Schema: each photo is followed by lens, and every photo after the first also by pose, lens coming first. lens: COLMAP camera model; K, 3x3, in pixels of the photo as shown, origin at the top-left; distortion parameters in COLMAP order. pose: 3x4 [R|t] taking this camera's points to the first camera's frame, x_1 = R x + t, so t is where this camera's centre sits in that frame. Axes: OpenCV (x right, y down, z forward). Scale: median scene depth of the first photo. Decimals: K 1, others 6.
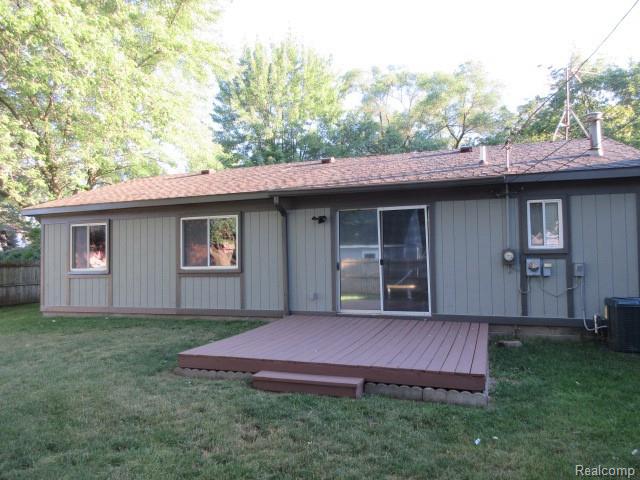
lens RADIAL K [[465.8, 0, 315.8], [0, 465.8, 236.1], [0, 0, 1]] dist [0.000683, -0.003461]
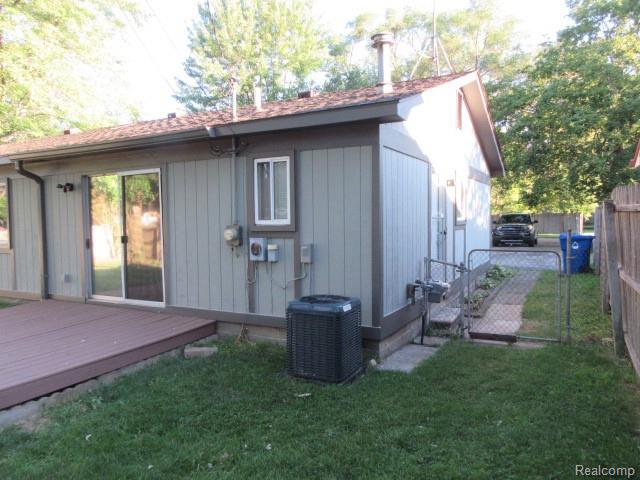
lens RADIAL K [[469.5, 0, 309.6], [0, 469.5, 237.7], [0, 0, 1]] dist [0.000492, 0.000555]
pose [[0.991133, 0.001845, -0.132864, 0.632360], [0.009993, 0.996037, 0.088375, -0.017221], [0.132500, -0.088919, 0.987186, 0.263386]]
